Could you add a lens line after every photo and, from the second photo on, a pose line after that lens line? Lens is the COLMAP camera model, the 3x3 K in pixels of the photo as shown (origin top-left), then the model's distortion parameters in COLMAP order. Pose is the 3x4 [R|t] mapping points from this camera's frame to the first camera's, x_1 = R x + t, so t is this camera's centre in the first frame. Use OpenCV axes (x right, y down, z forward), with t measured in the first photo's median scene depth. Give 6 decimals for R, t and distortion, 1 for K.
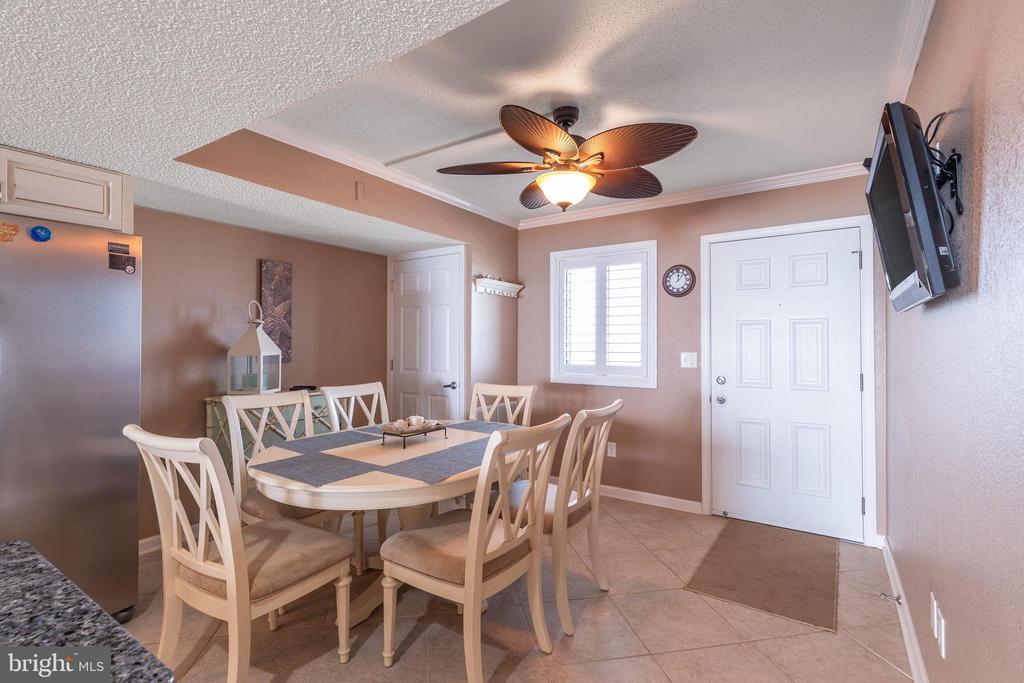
lens RADIAL K [[476.0, 0, 511.4], [0, 476.0, 337.3], [0, 0, 1]] dist [0.000955, 0.000174]
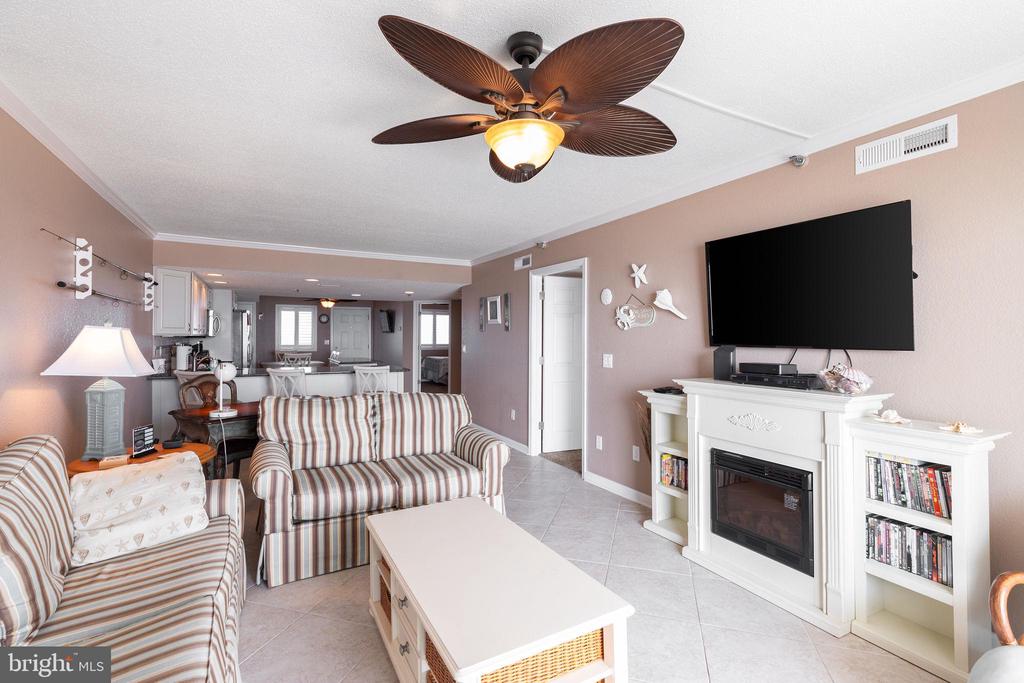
lens RADIAL K [[462.0, 0, 512.6], [0, 462.0, 337.1], [0, 0, 1]] dist [-0.000404, -0.000353]
pose [[0.462380, -0.003377, 0.886675, -1.937783], [-0.014153, 0.999837, 0.011189, -0.045353], [-0.886569, -0.017723, 0.462257, -1.698152]]
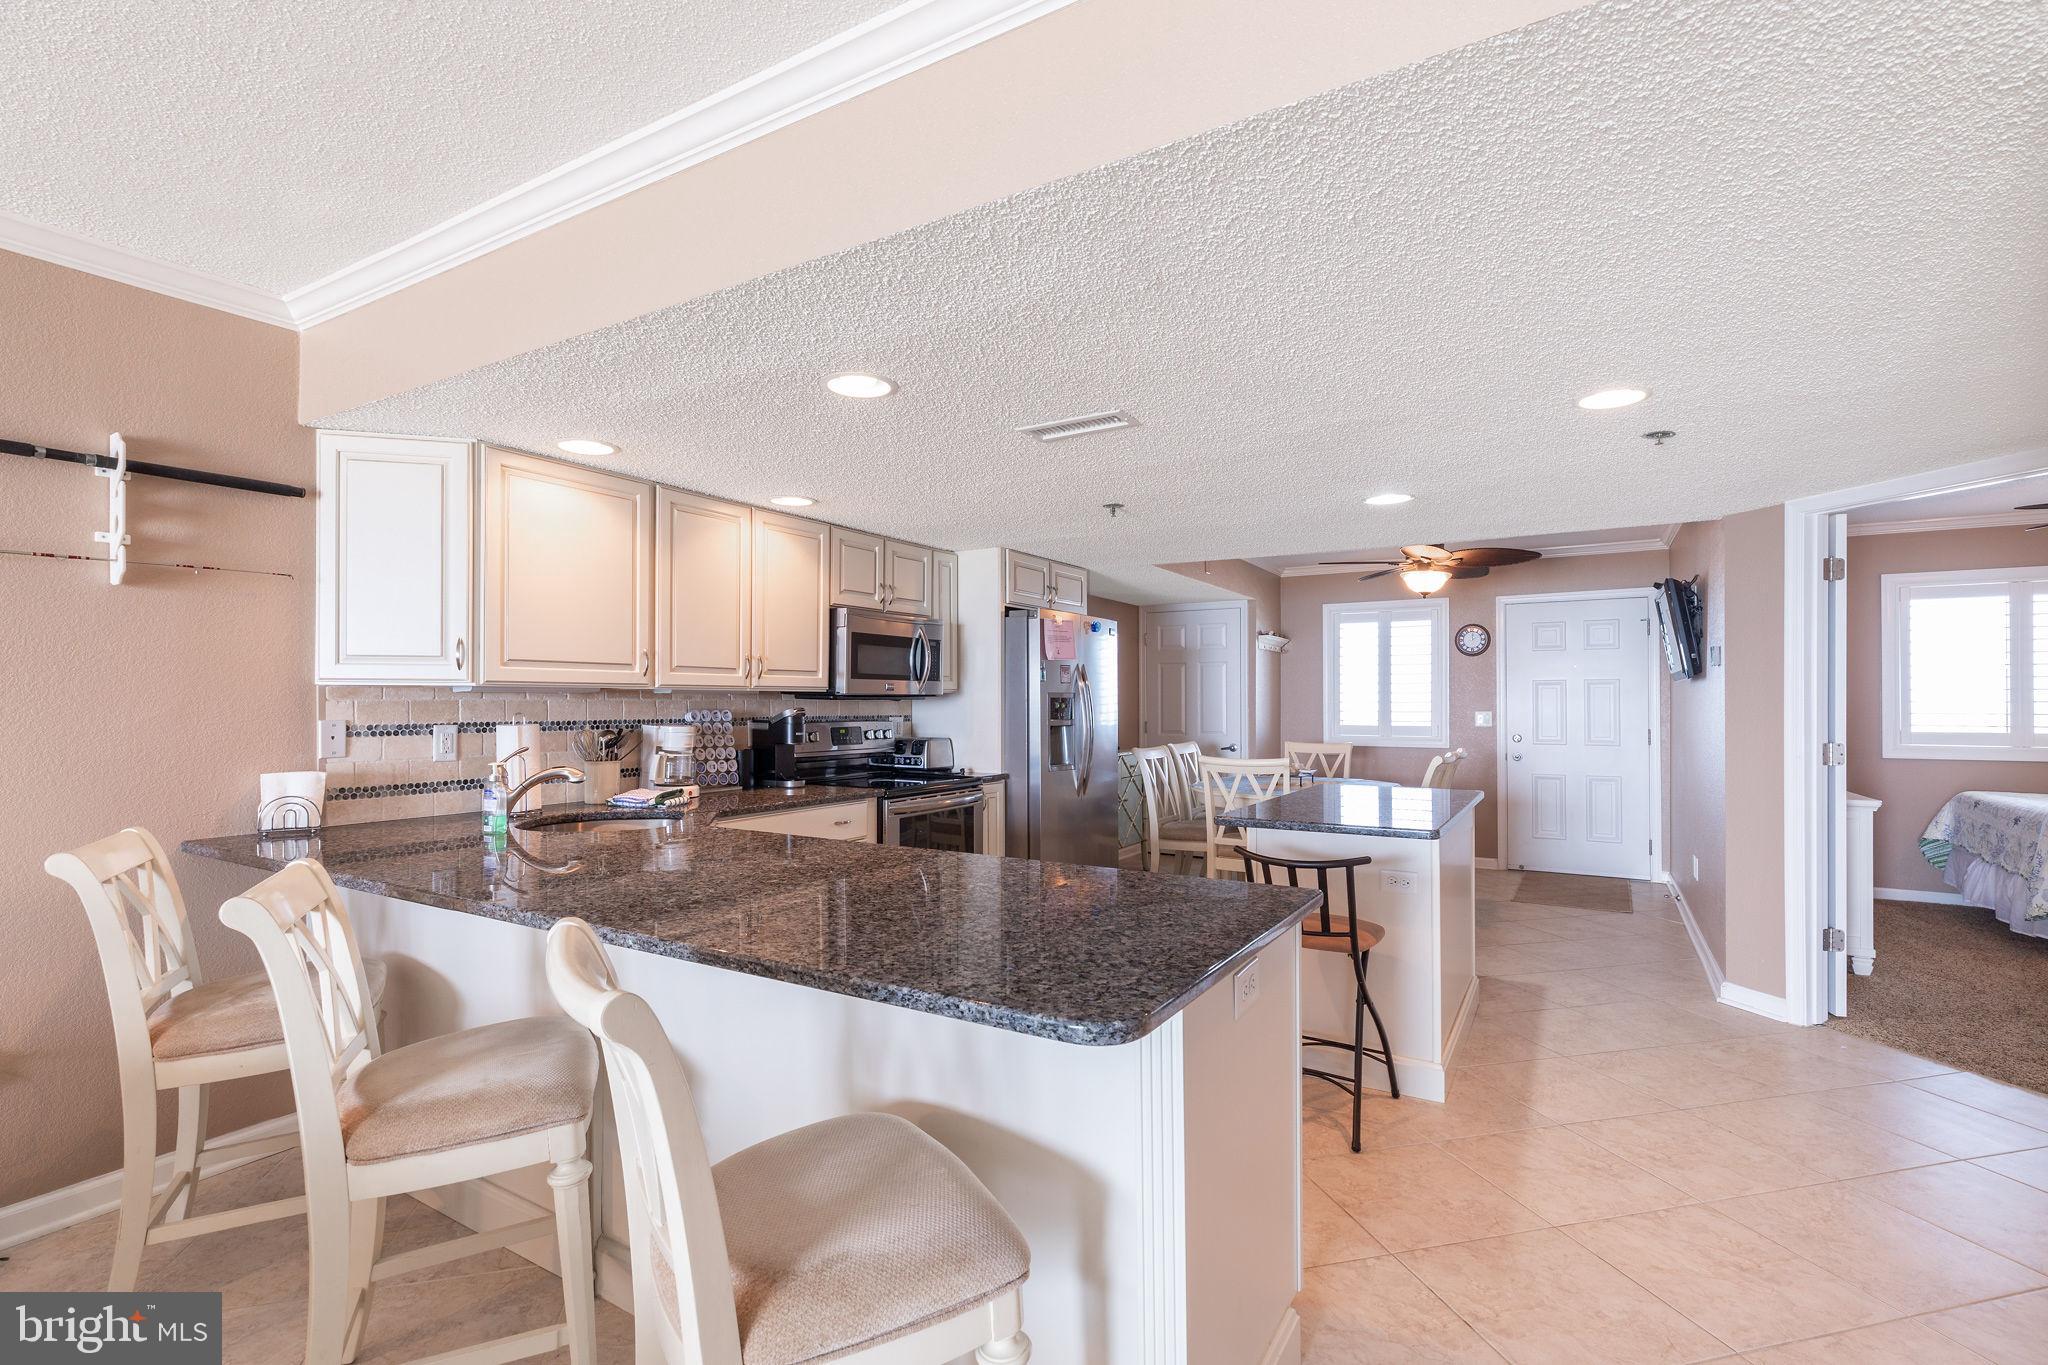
lens RADIAL K [[931.6, 0, 1026.0], [0, 931.6, 697.1], [0, 0, 1]] dist [0.004002, 0.000147]
pose [[0.998610, -0.002373, 0.052660, -0.697141], [0.002050, 0.999979, 0.006179, -0.012878], [-0.052673, -0.006062, 0.998593, -0.919315]]
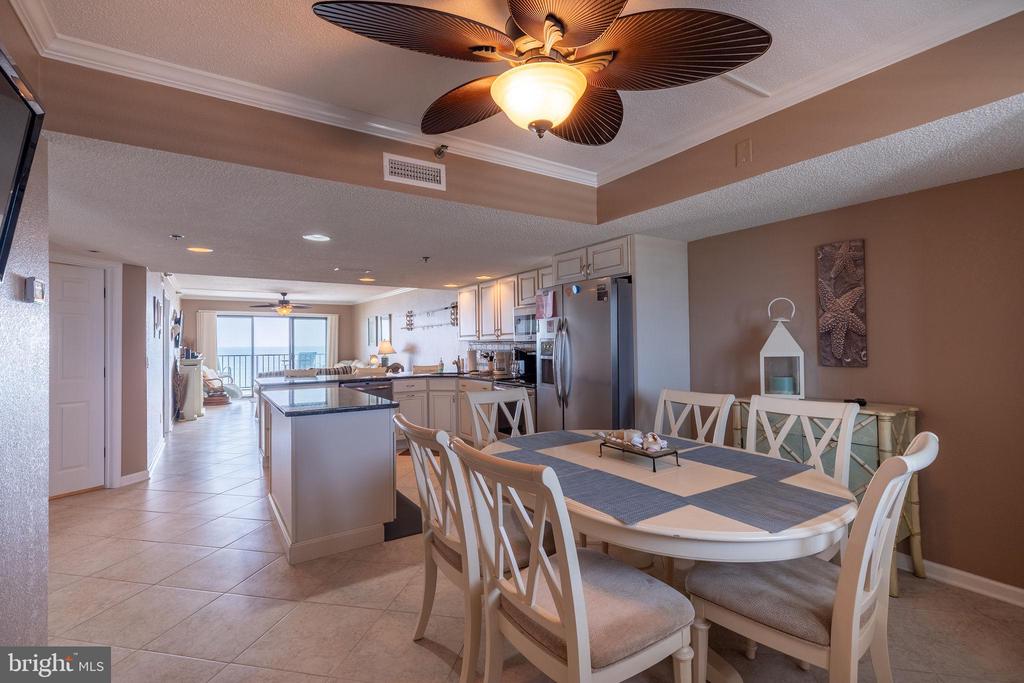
lens RADIAL K [[465.8, 0, 513.0], [0, 465.8, 348.8], [0, 0, 1]] dist [0.004002, 0.000147]
pose [[-0.390757, 0.010789, -0.920431, 0.459610], [0.020915, 0.999777, 0.002840, 0.008729], [0.920256, -0.018141, -0.390896, 0.788961]]
